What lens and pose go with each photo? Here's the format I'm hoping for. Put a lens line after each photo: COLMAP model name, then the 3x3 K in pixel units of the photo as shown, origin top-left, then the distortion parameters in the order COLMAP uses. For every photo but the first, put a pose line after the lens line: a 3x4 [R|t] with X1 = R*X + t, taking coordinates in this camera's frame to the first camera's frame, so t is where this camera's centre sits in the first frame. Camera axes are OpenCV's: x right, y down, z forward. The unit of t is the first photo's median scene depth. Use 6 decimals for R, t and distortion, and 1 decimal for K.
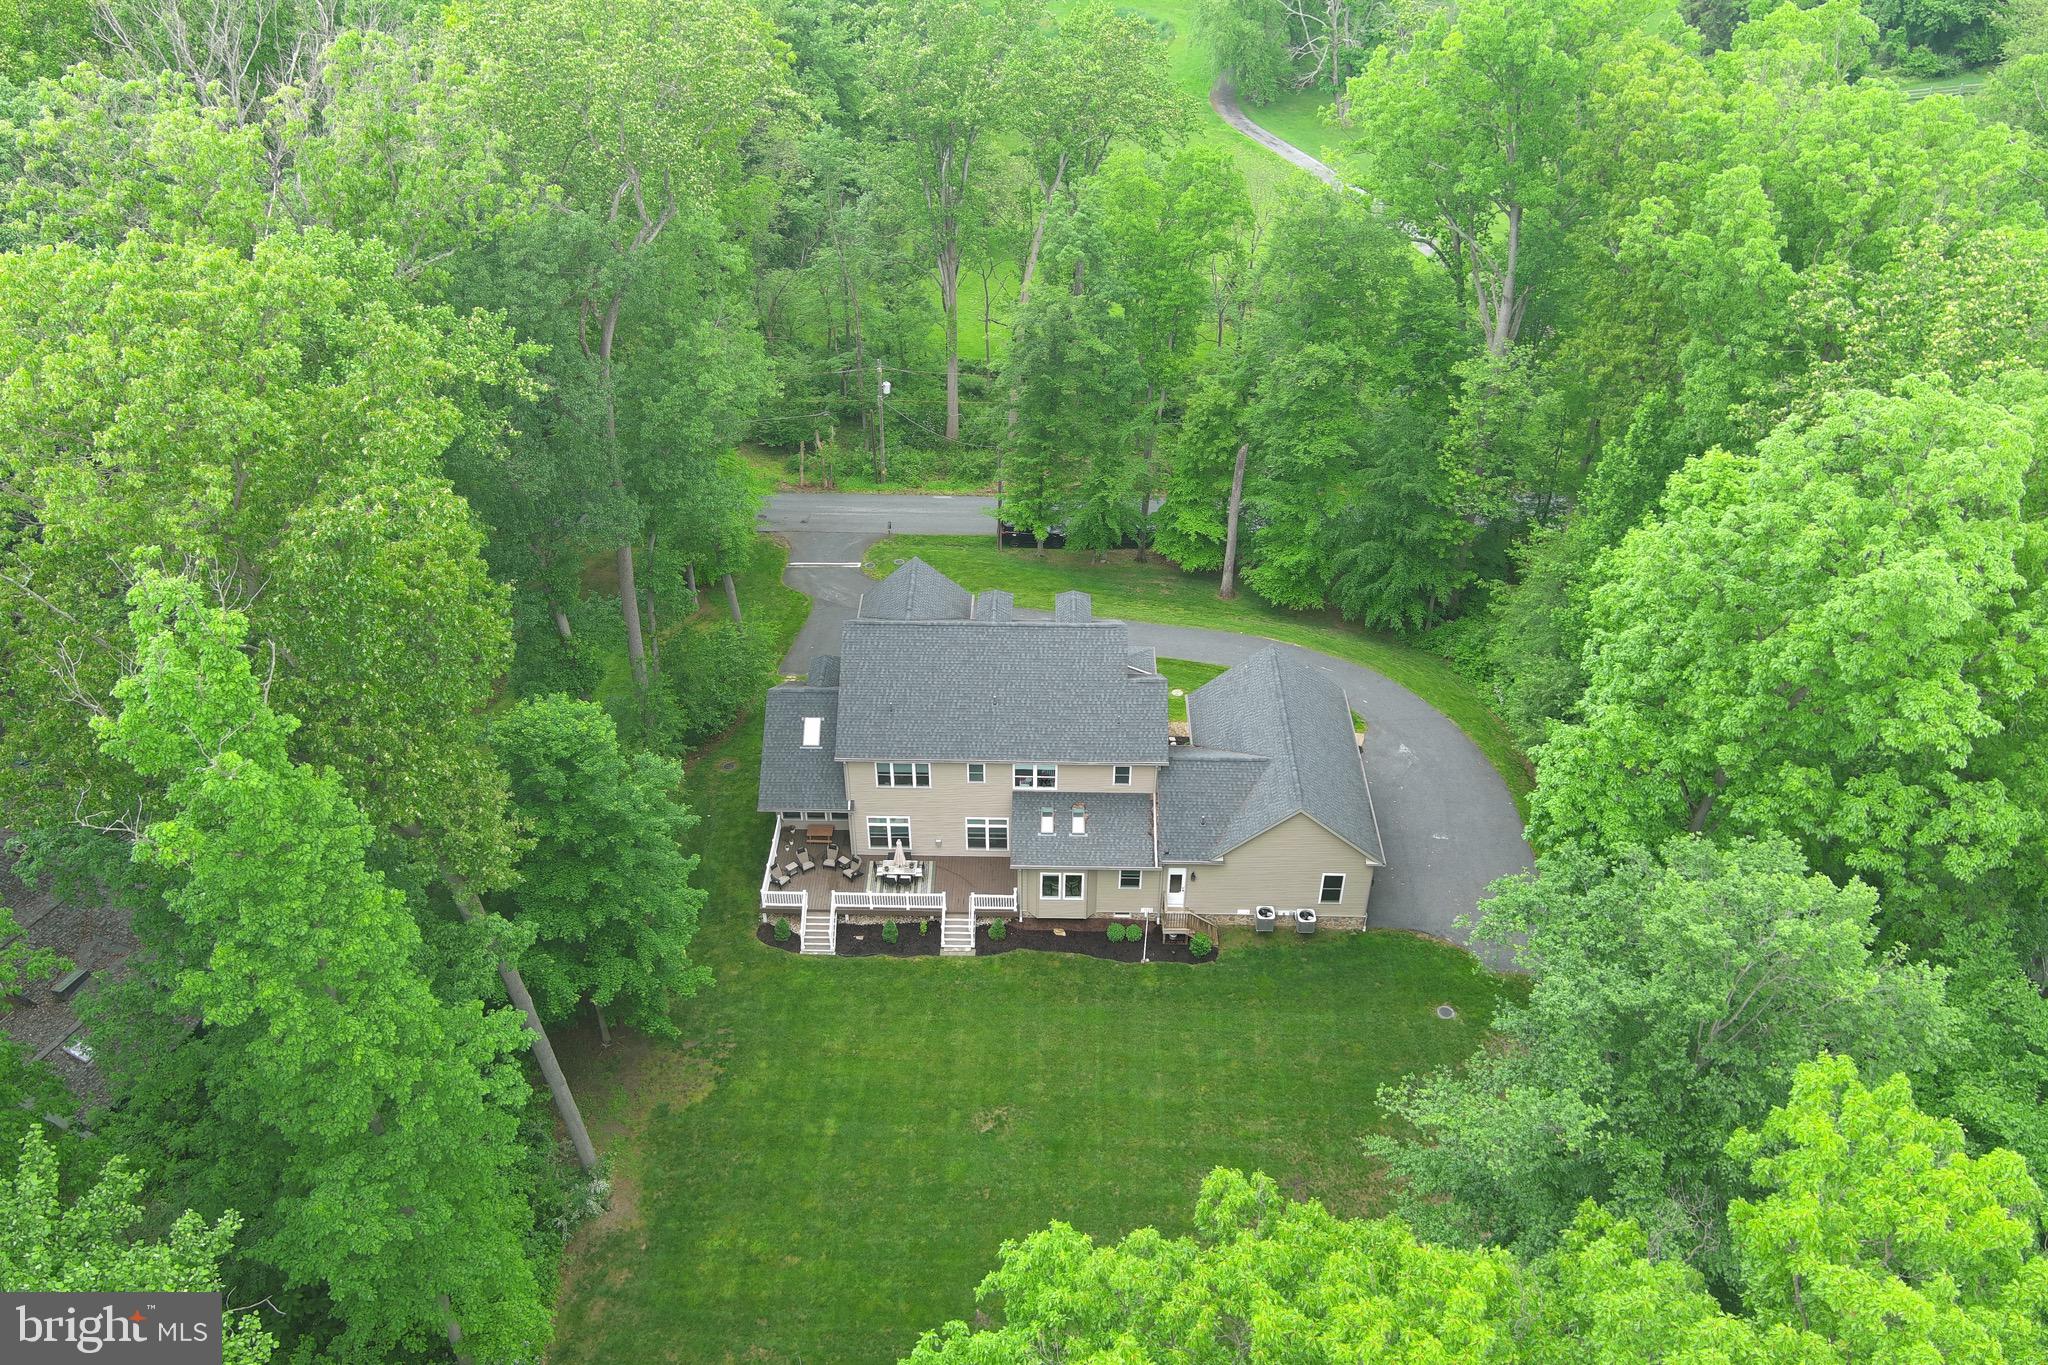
lens RADIAL K [[1585.7, 0, 1024.0], [0, 1585.7, 682.5], [0, 0, 1]] dist [0.009240, -0.001158]
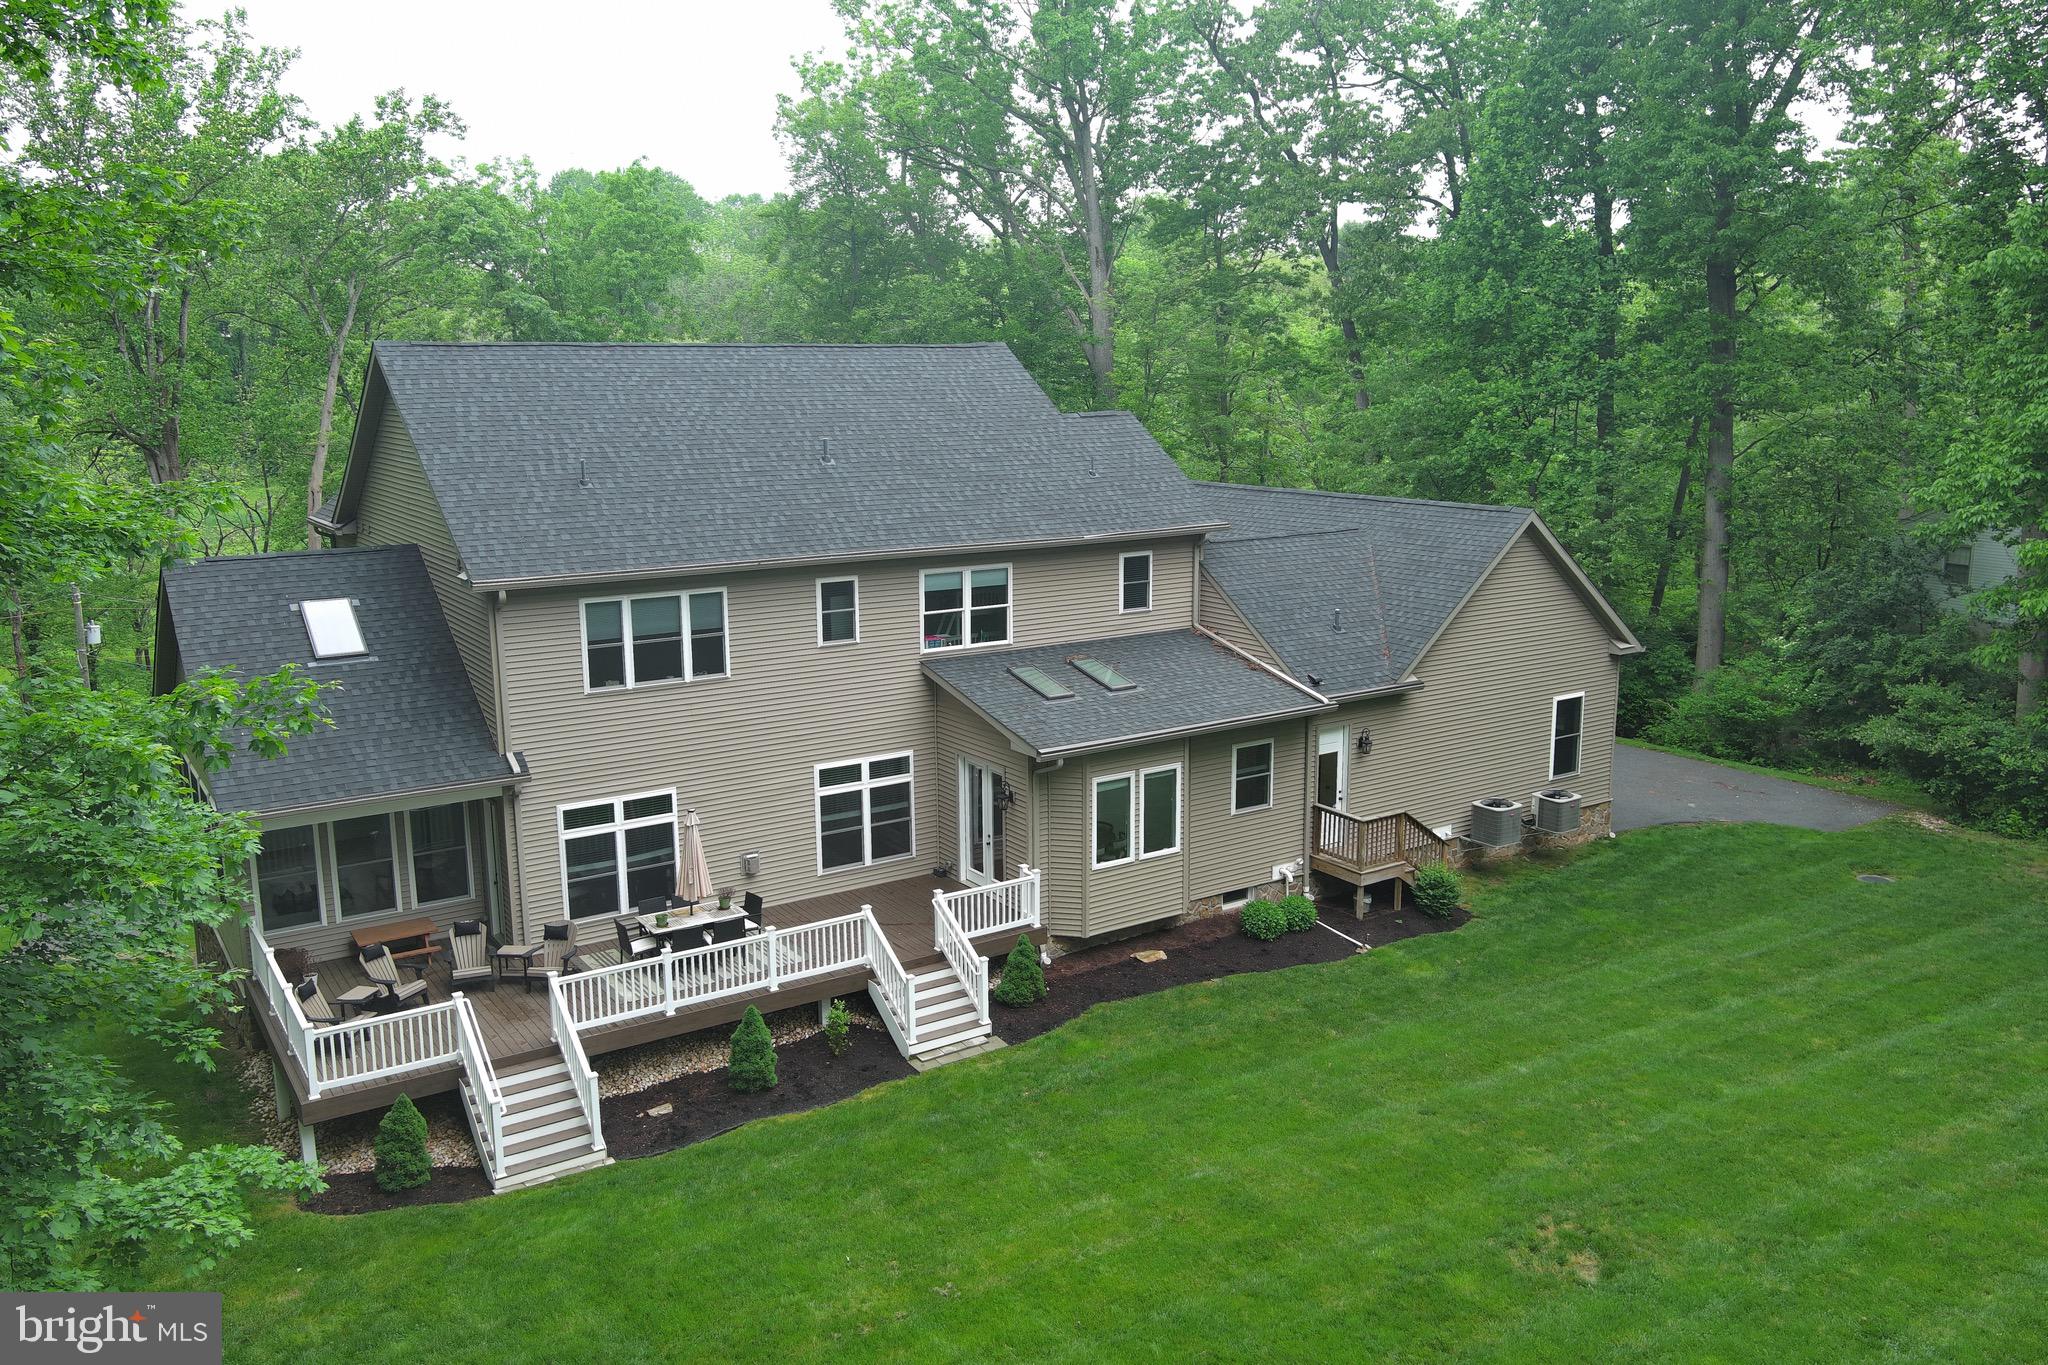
lens RADIAL K [[1585.7, 0, 1024.0], [0, 1585.7, 682.5], [0, 0, 1]] dist [0.009240, -0.001158]
pose [[0.826387, -0.119482, 0.550281, -0.208690], [0.348621, 0.875984, -0.333341, 0.217788], [-0.442209, 0.467308, 0.765555, 0.688482]]
